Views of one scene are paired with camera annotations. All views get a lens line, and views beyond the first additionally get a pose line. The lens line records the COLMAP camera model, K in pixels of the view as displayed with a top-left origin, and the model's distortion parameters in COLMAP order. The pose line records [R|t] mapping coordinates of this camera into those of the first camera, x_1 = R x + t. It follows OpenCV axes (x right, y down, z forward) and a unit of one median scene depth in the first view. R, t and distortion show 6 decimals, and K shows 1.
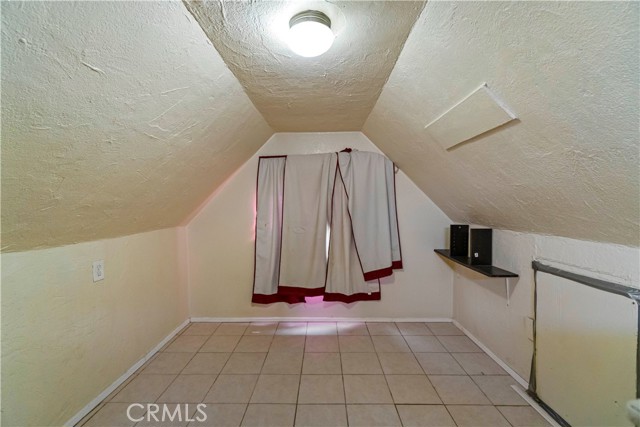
lens RADIAL K [[267.3, 0, 320.0], [0, 267.3, 213.5], [0, 0, 1]] dist [-0.002664, -0.000277]
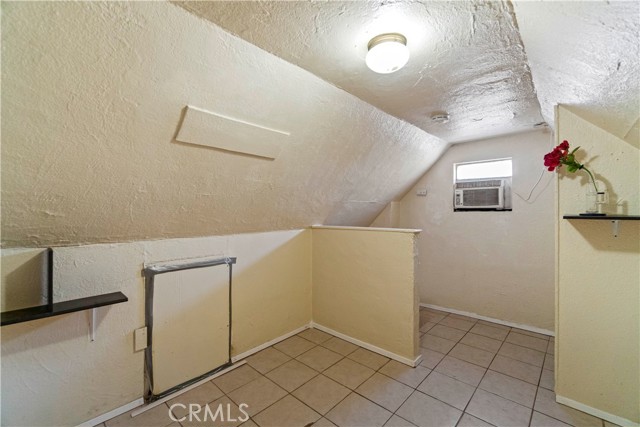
lens RADIAL K [[267.3, 0, 320.0], [0, 267.3, 213.5], [0, 0, 1]] dist [-0.002664, -0.000277]
pose [[-0.728492, 0.005379, 0.685033, -0.366907], [0.026473, 0.999443, 0.020305, -0.030303], [-0.684543, 0.032927, -0.728229, 1.277561]]
